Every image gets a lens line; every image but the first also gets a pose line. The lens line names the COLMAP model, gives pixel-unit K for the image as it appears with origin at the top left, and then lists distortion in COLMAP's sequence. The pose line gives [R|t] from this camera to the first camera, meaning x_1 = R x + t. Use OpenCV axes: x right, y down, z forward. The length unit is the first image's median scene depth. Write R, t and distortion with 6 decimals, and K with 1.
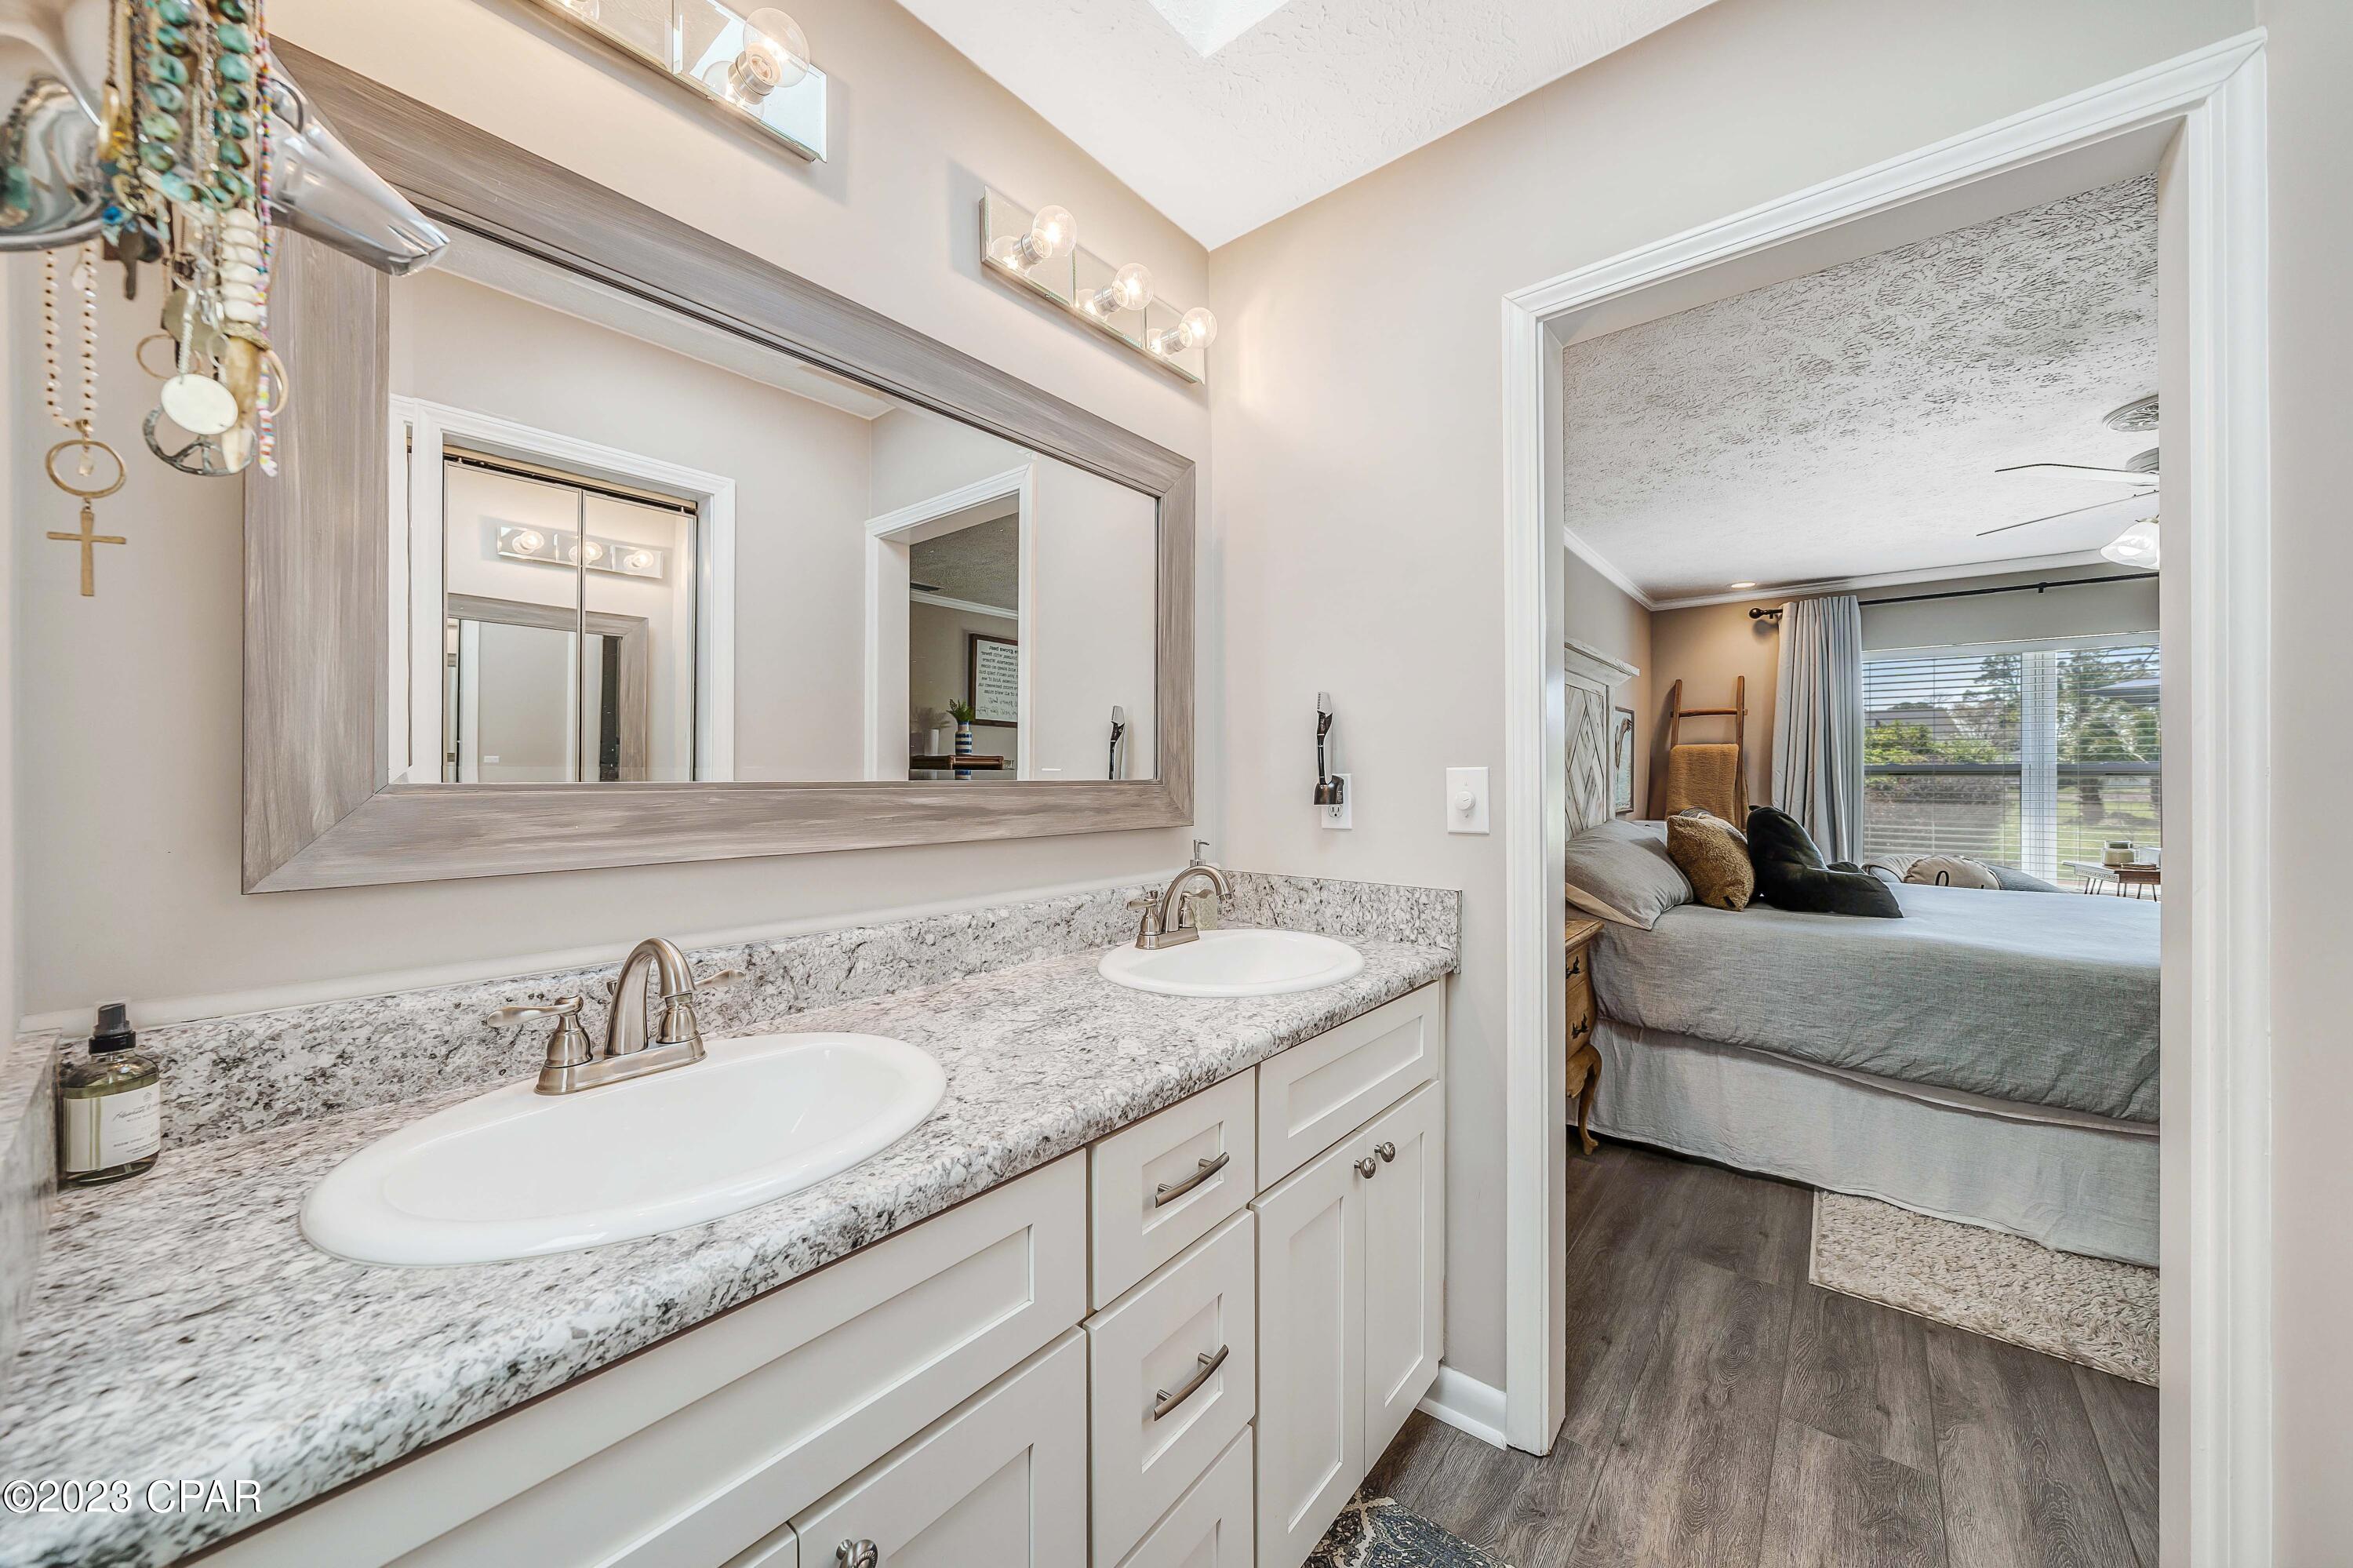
lens RADIAL K [[818.0, 0, 1184.5], [0, 818.0, 776.0], [0, 0, 1]] dist [0.000351, -0.000005]
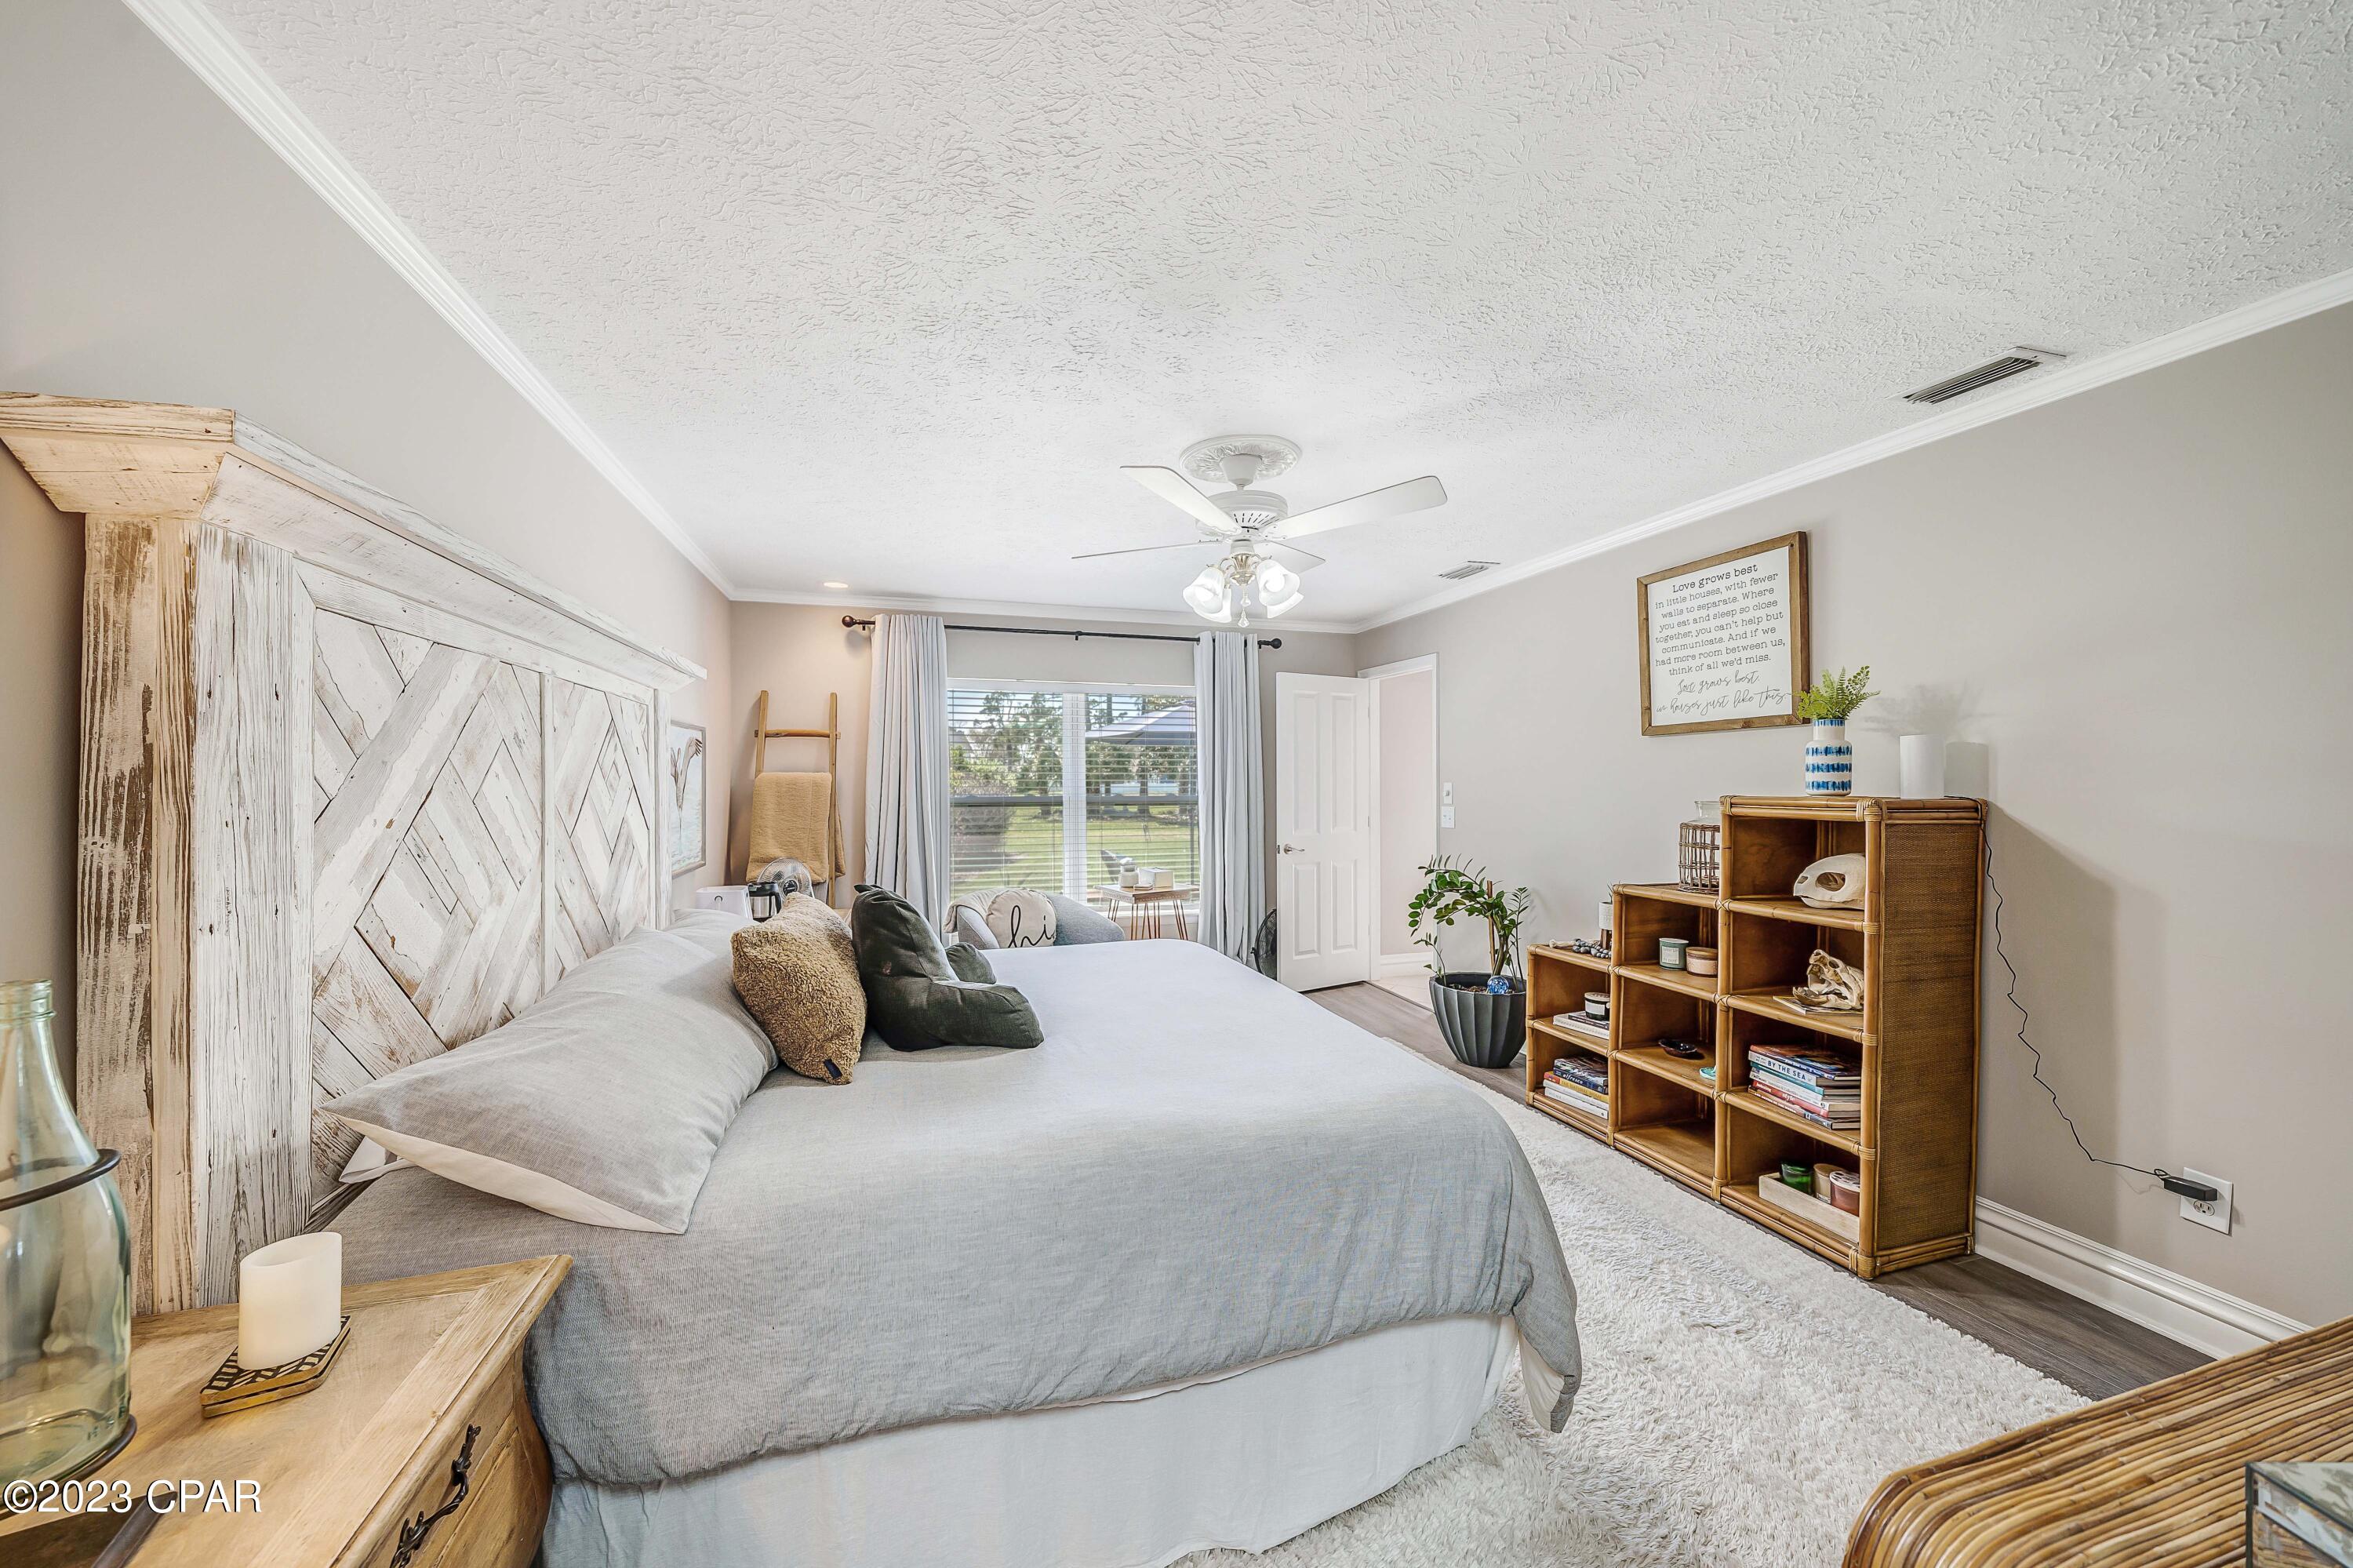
lens RADIAL K [[857.8, 0, 1178.6], [0, 857.8, 783.7], [0, 0, 1]] dist [-0.002489, -0.000075]
pose [[0.551763, -0.002274, 0.833998, 0.207807], [0.006185, 0.999980, -0.001366, -0.037101], [-0.833978, 0.005912, 0.551766, 0.324133]]
